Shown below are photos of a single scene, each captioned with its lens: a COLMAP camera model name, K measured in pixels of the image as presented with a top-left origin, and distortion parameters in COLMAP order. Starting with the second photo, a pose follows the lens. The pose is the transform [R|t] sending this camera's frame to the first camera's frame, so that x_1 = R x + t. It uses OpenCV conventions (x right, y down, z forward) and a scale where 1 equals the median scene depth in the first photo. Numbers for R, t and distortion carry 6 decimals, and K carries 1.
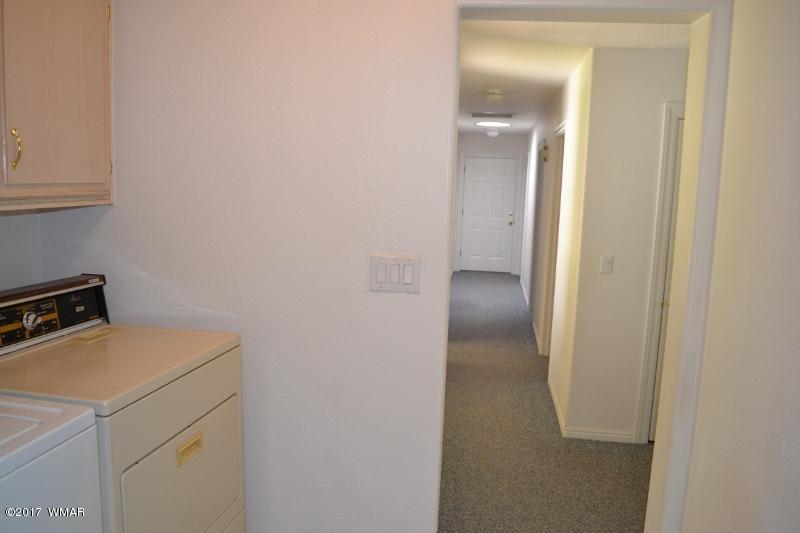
lens RADIAL K [[634.3, 0, 400.6], [0, 634.3, 269.3], [0, 0, 1]] dist [-0.078792, 0.000738]
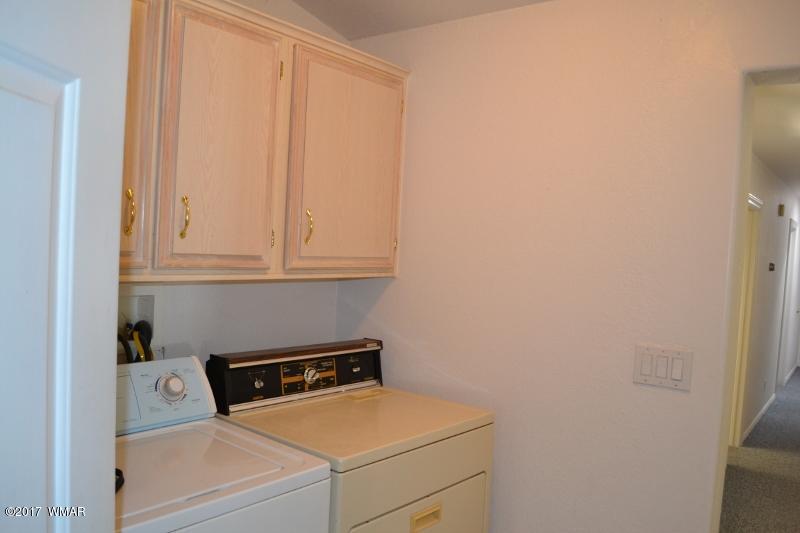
lens RADIAL K [[634.3, 0, 401.1], [0, 634.3, 273.9], [0, 0, 1]] dist [-0.078792, 0.000738]
pose [[0.870582, 0.034842, -0.490787, 0.098565], [-0.088202, 0.992383, -0.086005, -0.014999], [0.484052, 0.118163, 0.867024, 0.037552]]
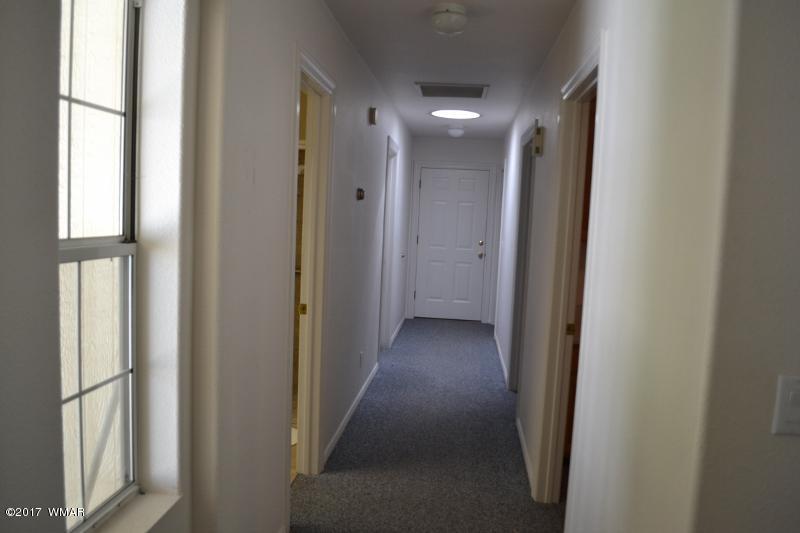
lens RADIAL K [[634.3, 0, 399.6], [0, 634.3, 270.1], [0, 0, 1]] dist [-0.078792, 0.000738]
pose [[0.999018, 0.005188, 0.044007, 0.226009], [-0.003193, 0.998970, -0.045274, -0.107214], [-0.044197, 0.045089, 0.998005, 1.287409]]
